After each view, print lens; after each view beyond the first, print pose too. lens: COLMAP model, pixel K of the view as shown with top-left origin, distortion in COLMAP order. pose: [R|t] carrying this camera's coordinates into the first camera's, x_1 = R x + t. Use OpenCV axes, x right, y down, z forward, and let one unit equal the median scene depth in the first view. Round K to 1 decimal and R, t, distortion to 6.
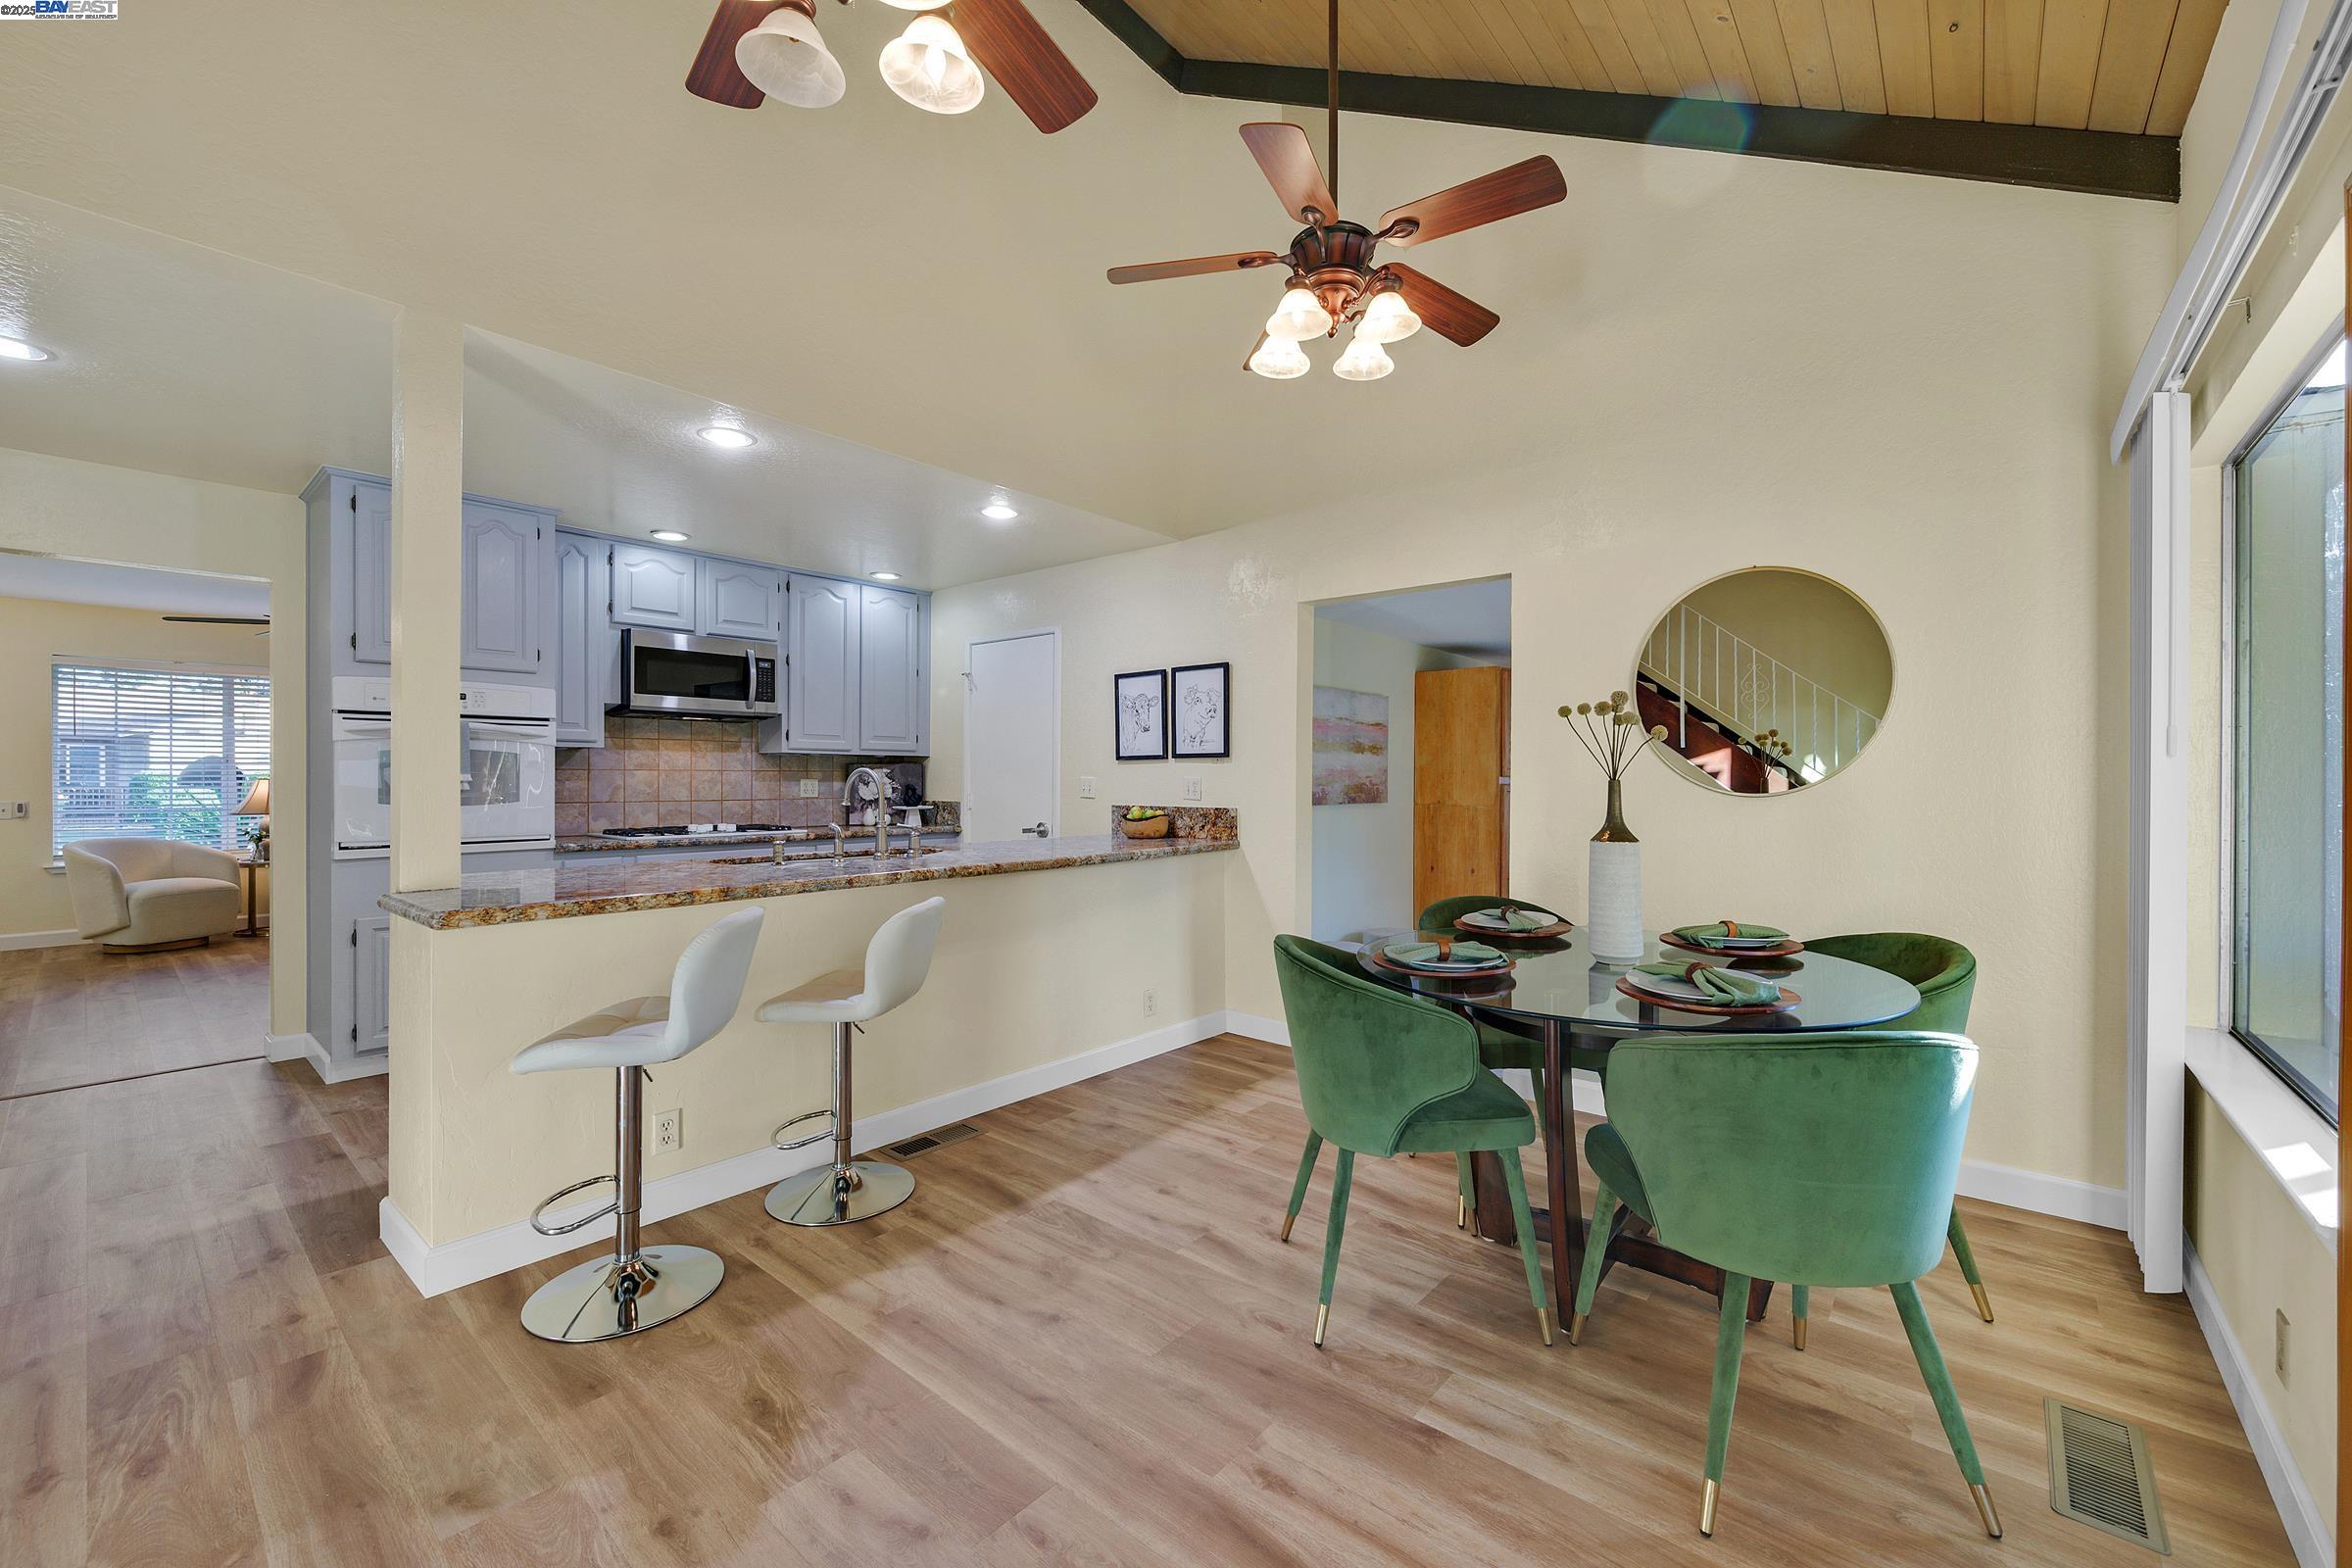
lens RADIAL K [[937.4, 0, 1185.1], [0, 937.4, 780.1], [0, 0, 1]] dist [-0.006563, 0.000434]
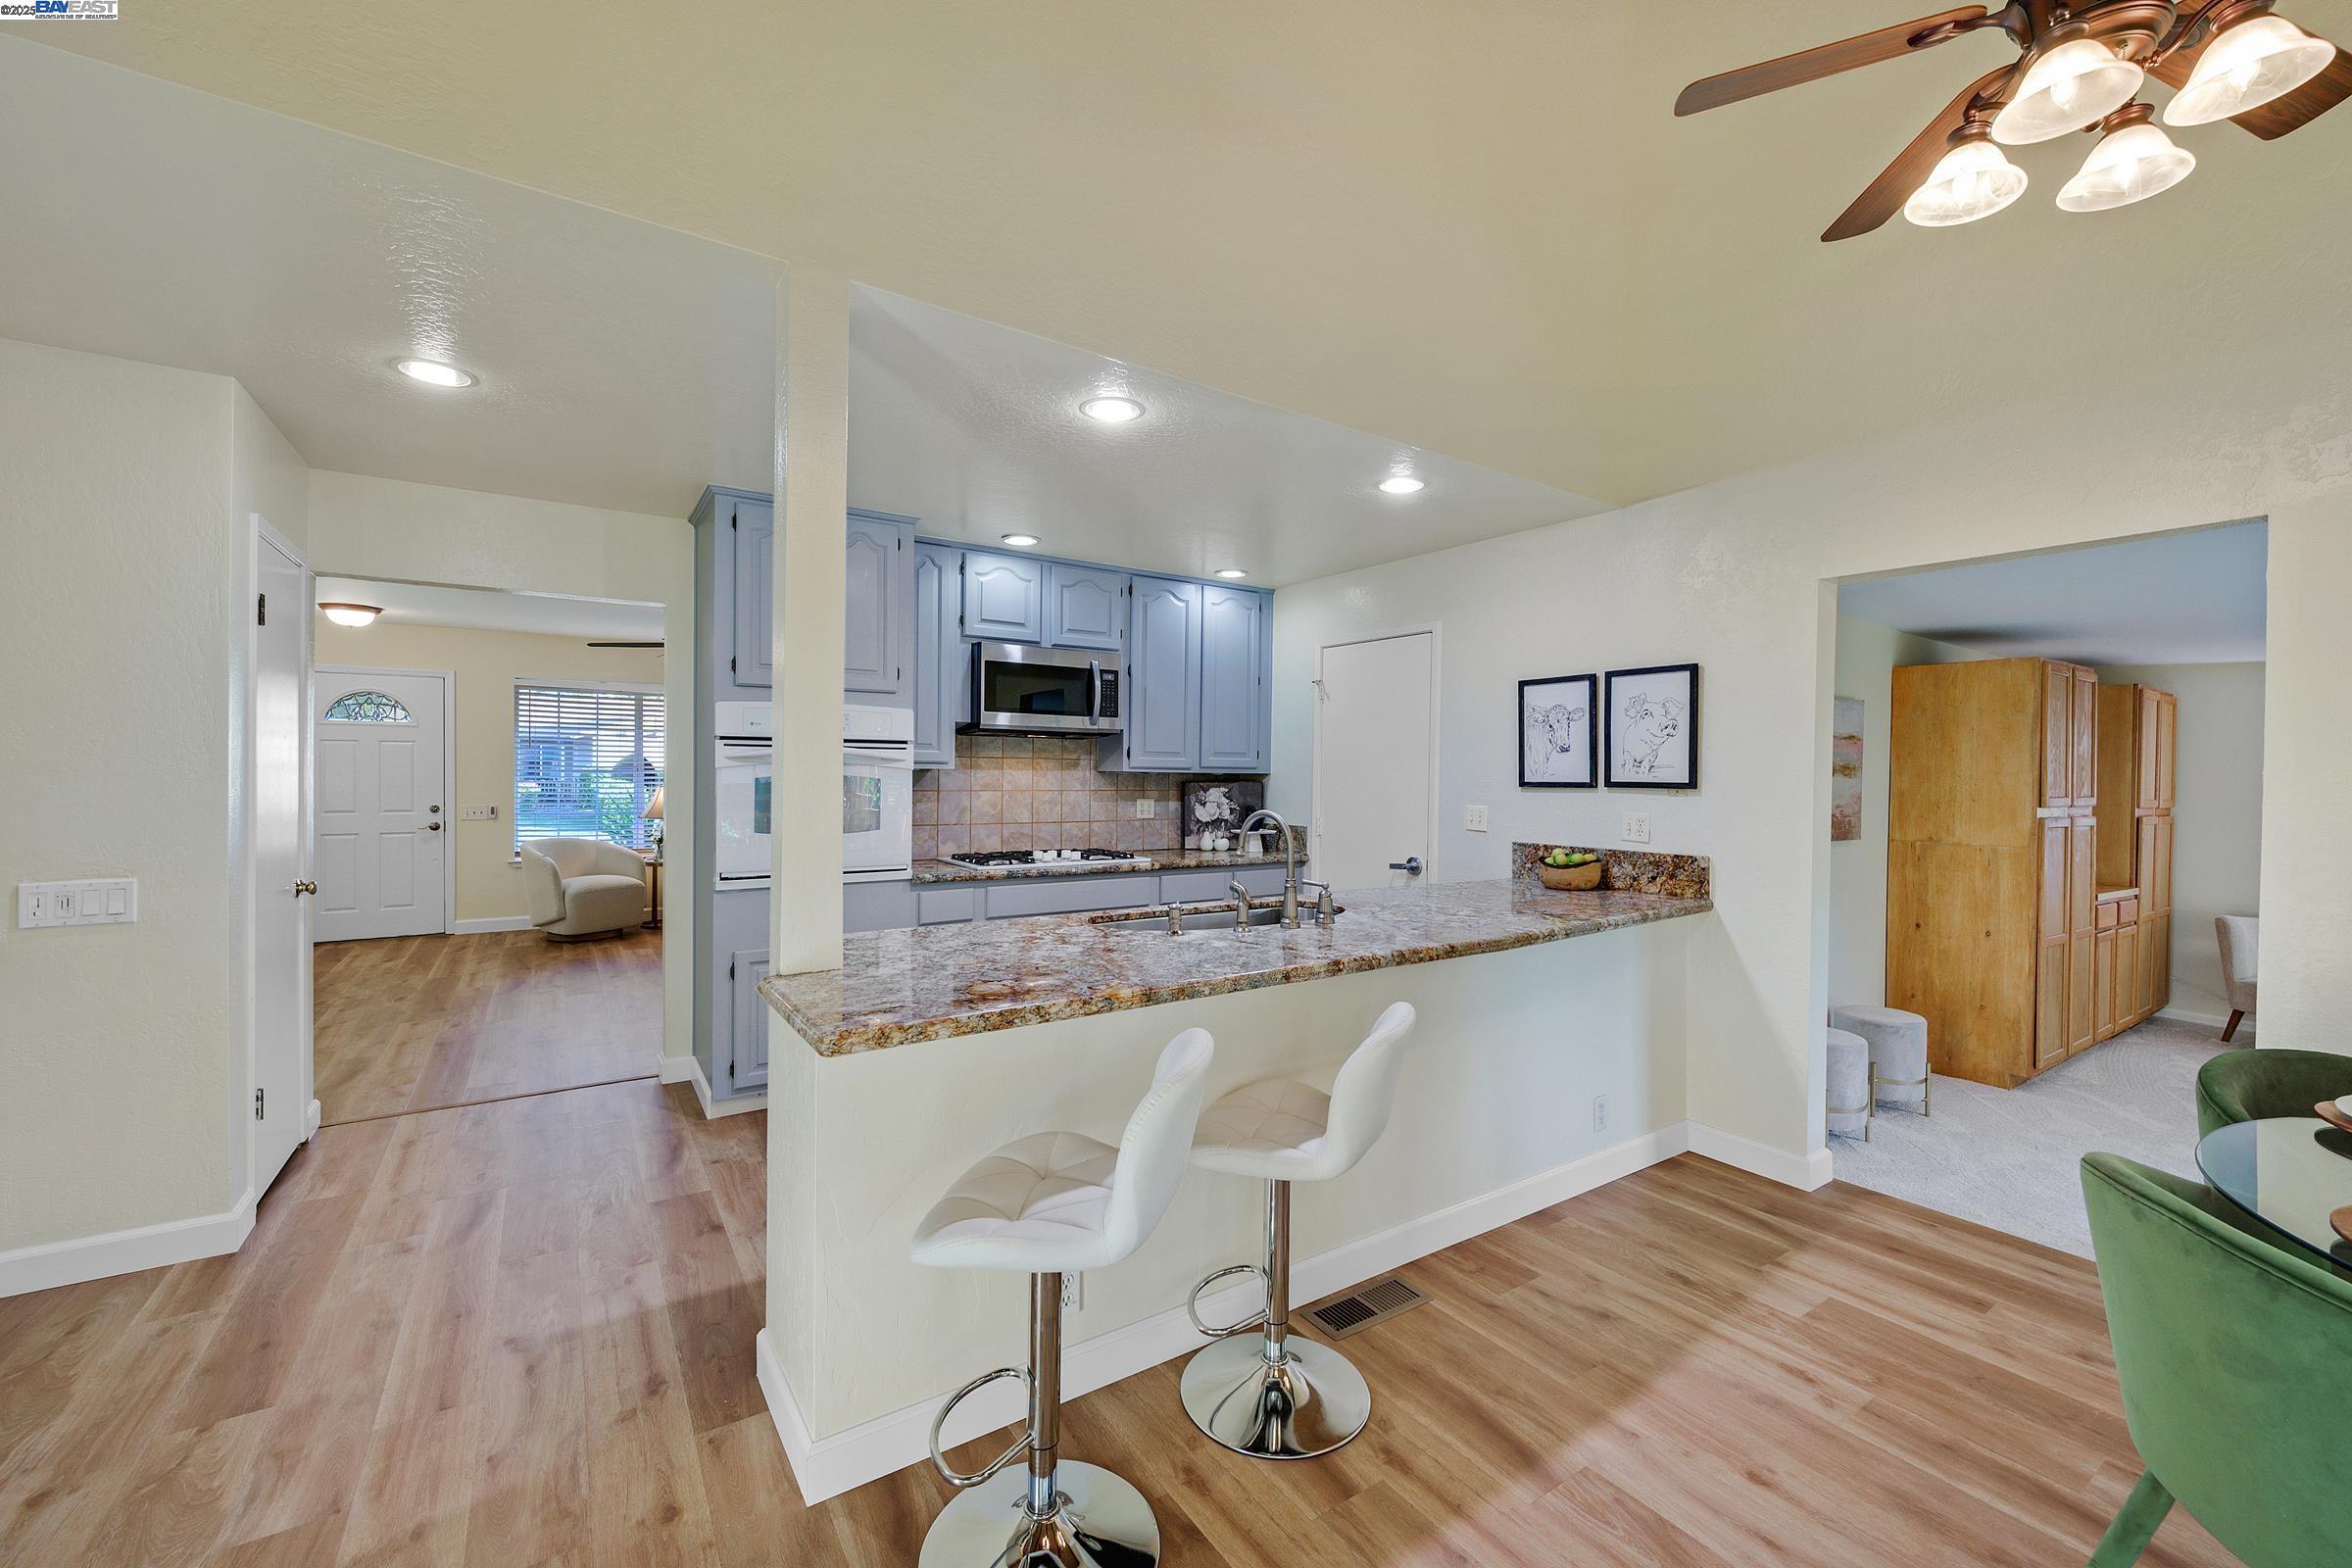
lens RADIAL K [[937.4, 0, 1185.1], [0, 937.4, 780.1], [0, 0, 1]] dist [-0.006563, 0.000434]
pose [[0.961971, 0.010281, -0.272959, -0.141652], [-0.009169, 0.999944, 0.005350, -0.031191], [0.272998, -0.002643, 0.962011, 0.156447]]
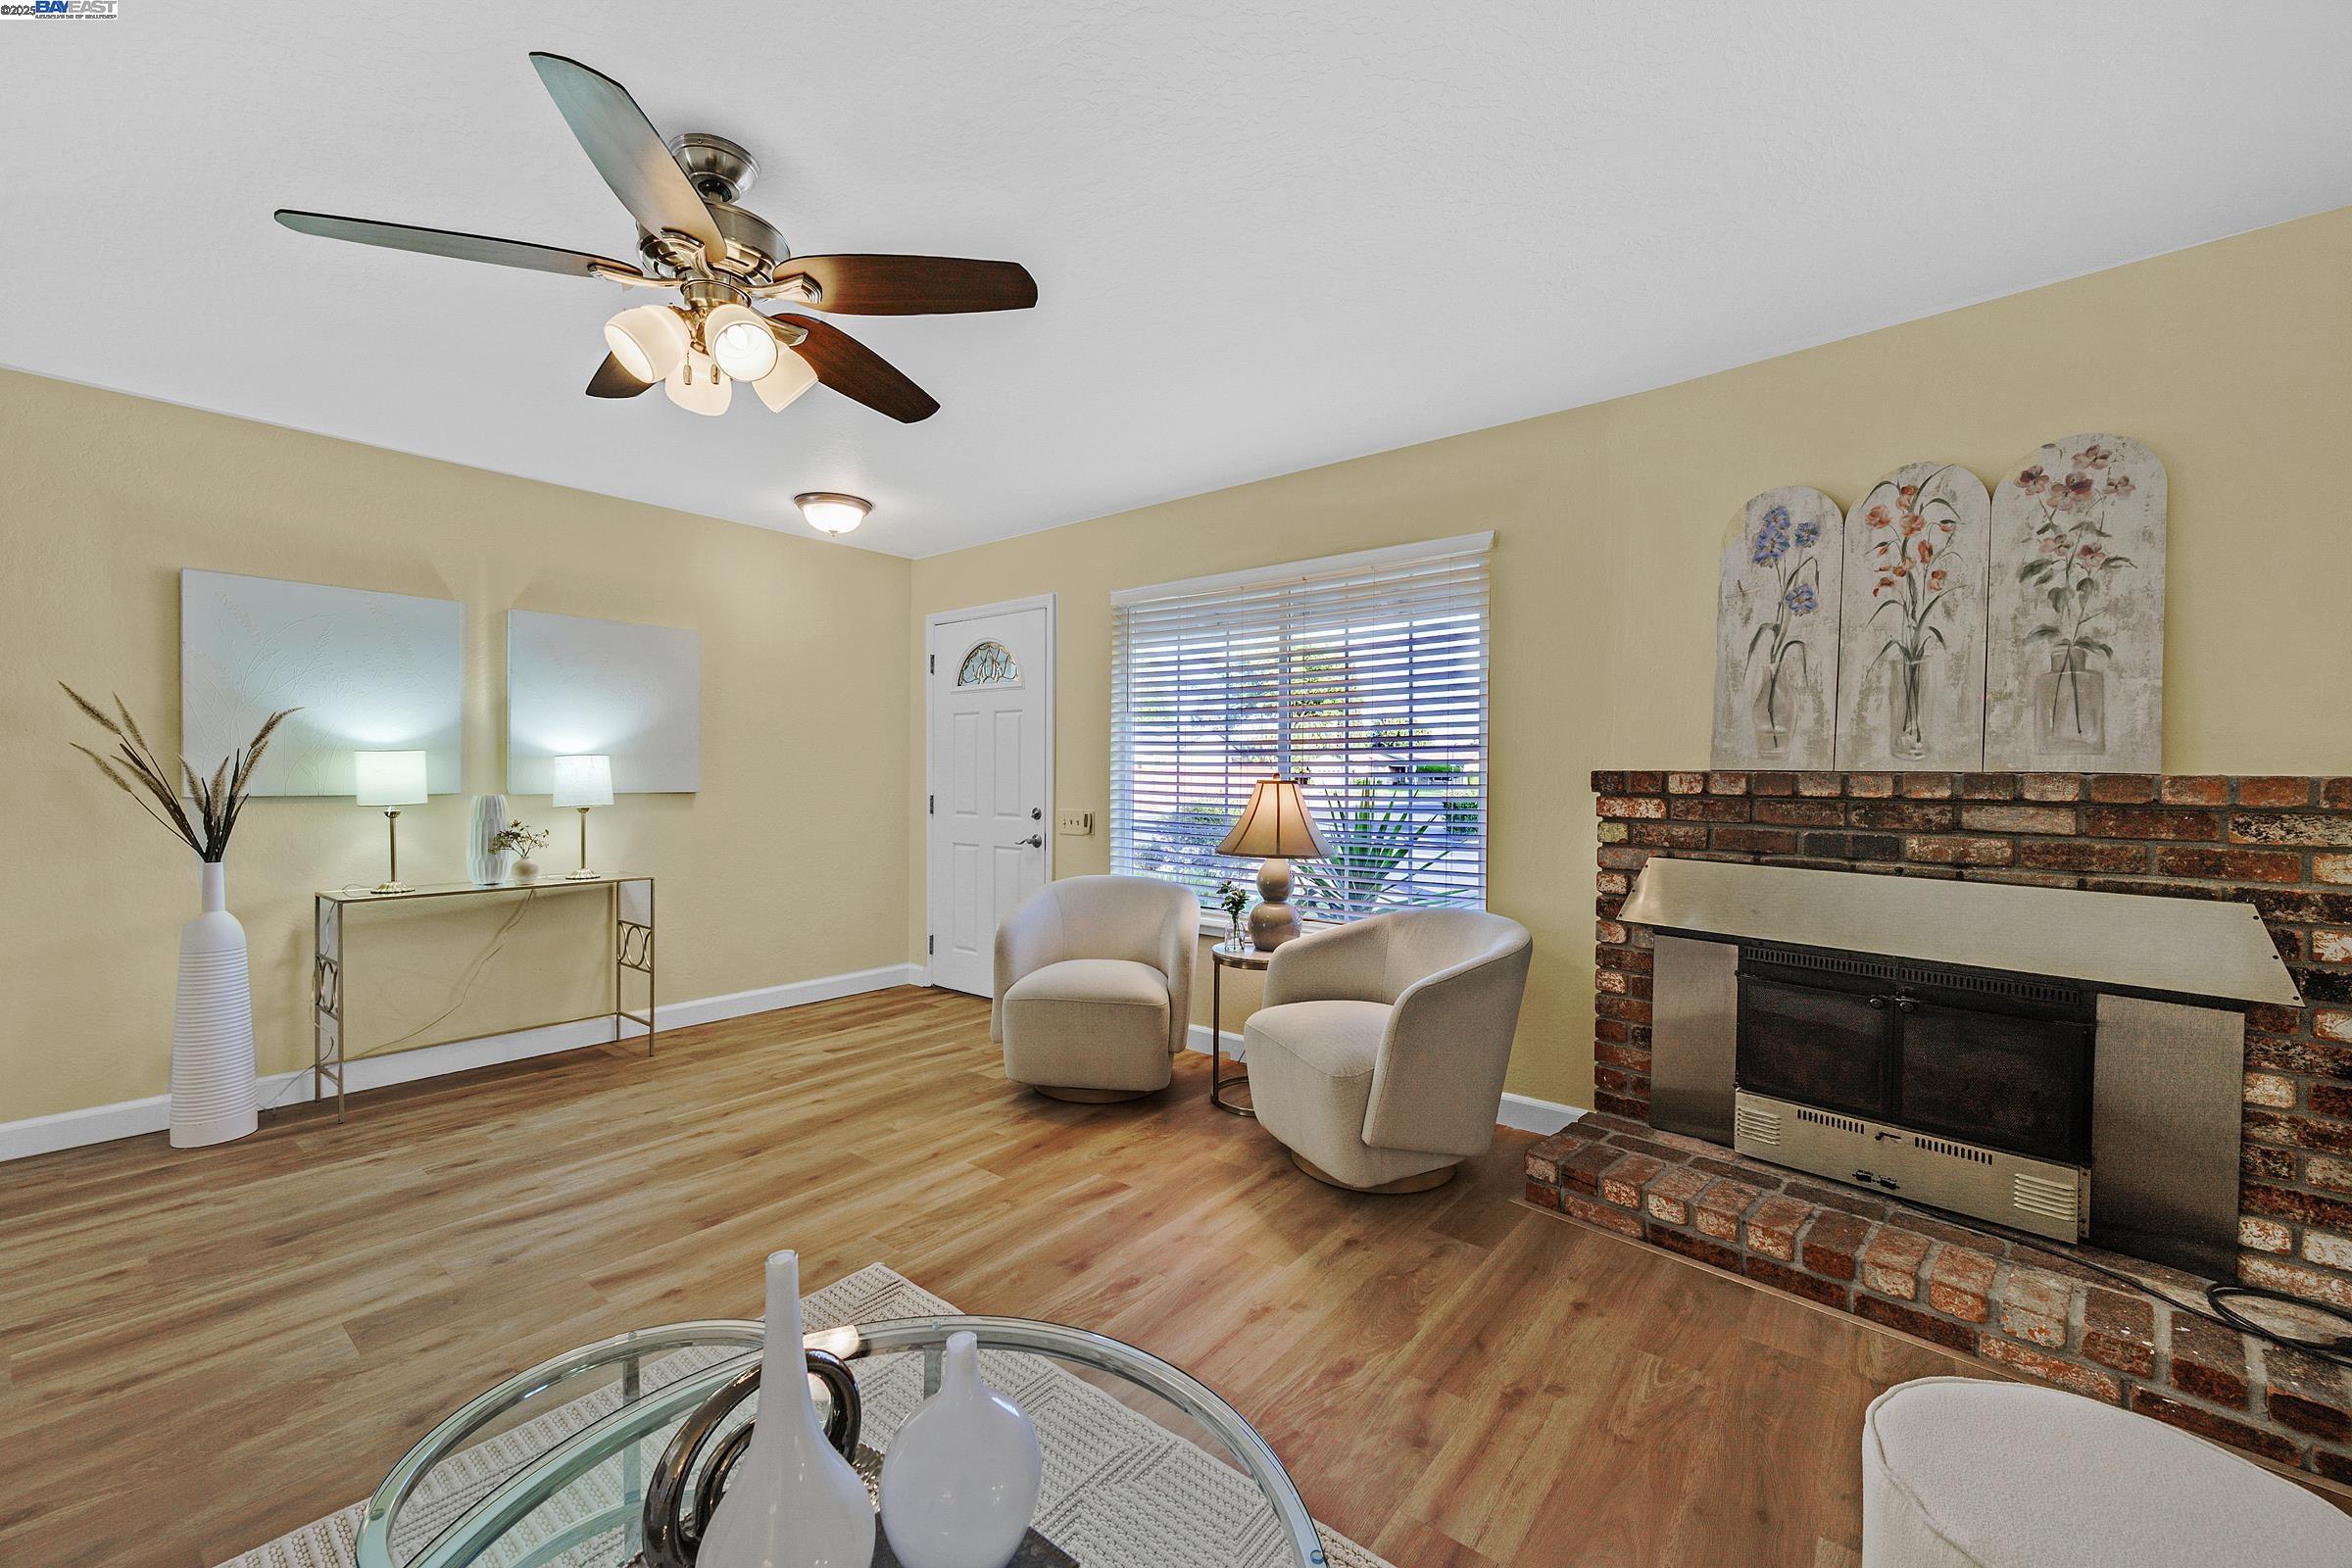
lens RADIAL K [[937.4, 0, 1185.1], [0, 937.4, 780.1], [0, 0, 1]] dist [-0.006563, 0.000434]
pose [[0.038358, 0.003808, -0.999257, -0.770868], [-0.012754, 0.999913, 0.003321, -0.004159], [0.999183, 0.012617, 0.038403, 1.451978]]
